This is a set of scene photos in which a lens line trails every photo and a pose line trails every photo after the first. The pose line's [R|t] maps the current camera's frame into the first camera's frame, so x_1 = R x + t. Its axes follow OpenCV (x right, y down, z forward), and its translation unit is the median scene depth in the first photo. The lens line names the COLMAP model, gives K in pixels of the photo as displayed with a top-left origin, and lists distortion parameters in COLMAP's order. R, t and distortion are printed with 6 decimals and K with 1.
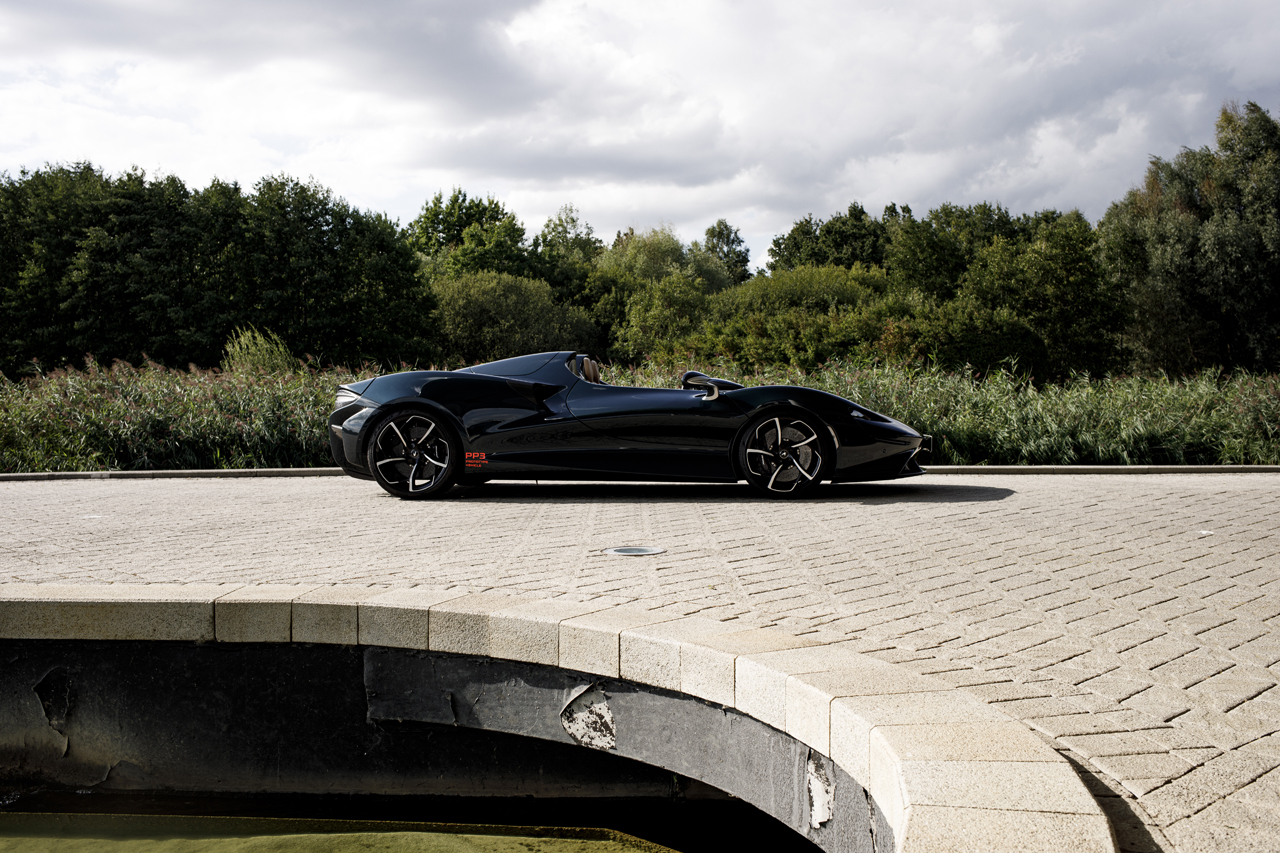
lens RADIAL K [[1245.0, 0, 640.0], [0, 1245.0, 426.5], [0, 0, 1]] dist [-0.011008, 0.001732]
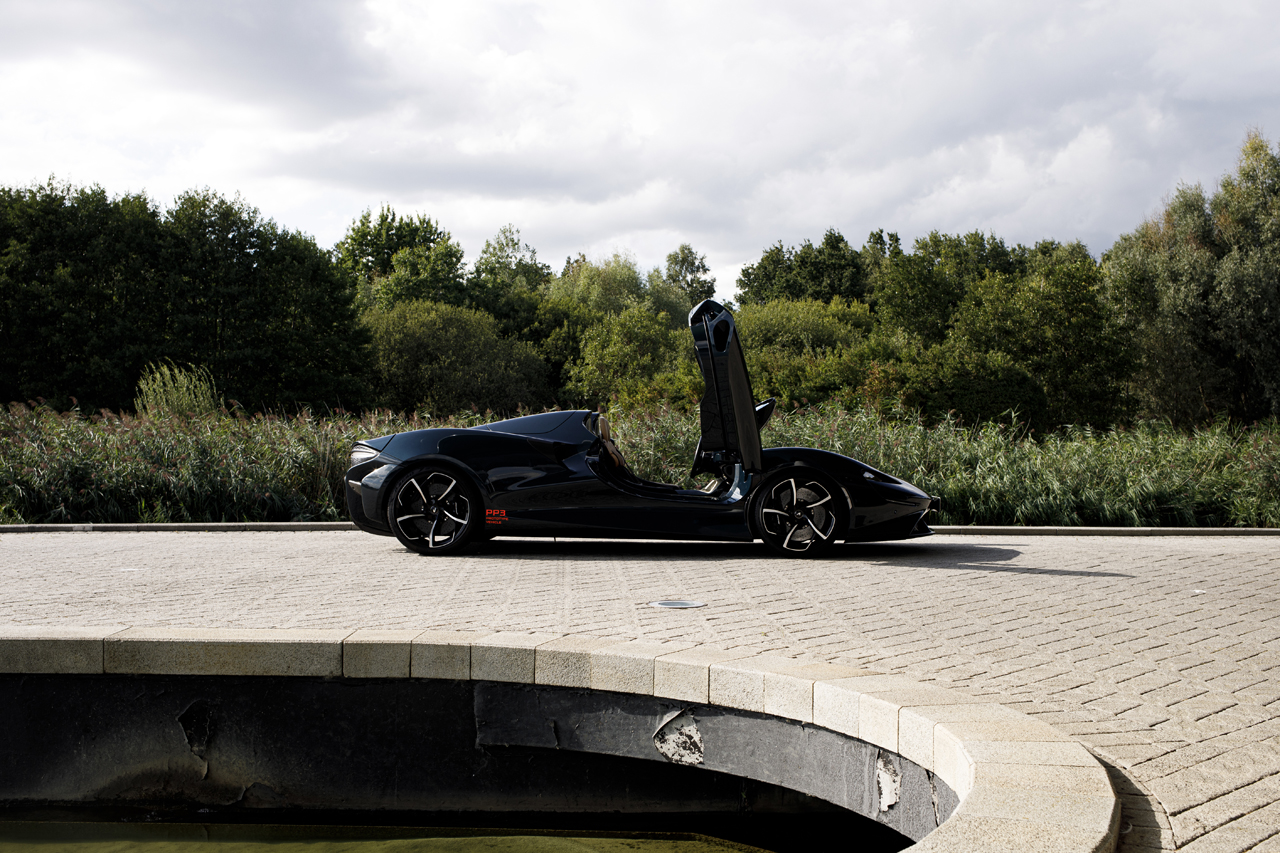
lens RADIAL K [[1398.5, 0, 640.0], [0, 1398.5, 426.5], [0, 0, 1]] dist [0.009319, -0.009558]
pose [[0.999351, 0.010889, 0.034329, -0.089929], [-0.009656, 0.999310, -0.035870, -0.012012], [-0.034696, 0.035515, 0.998767, -0.247859]]
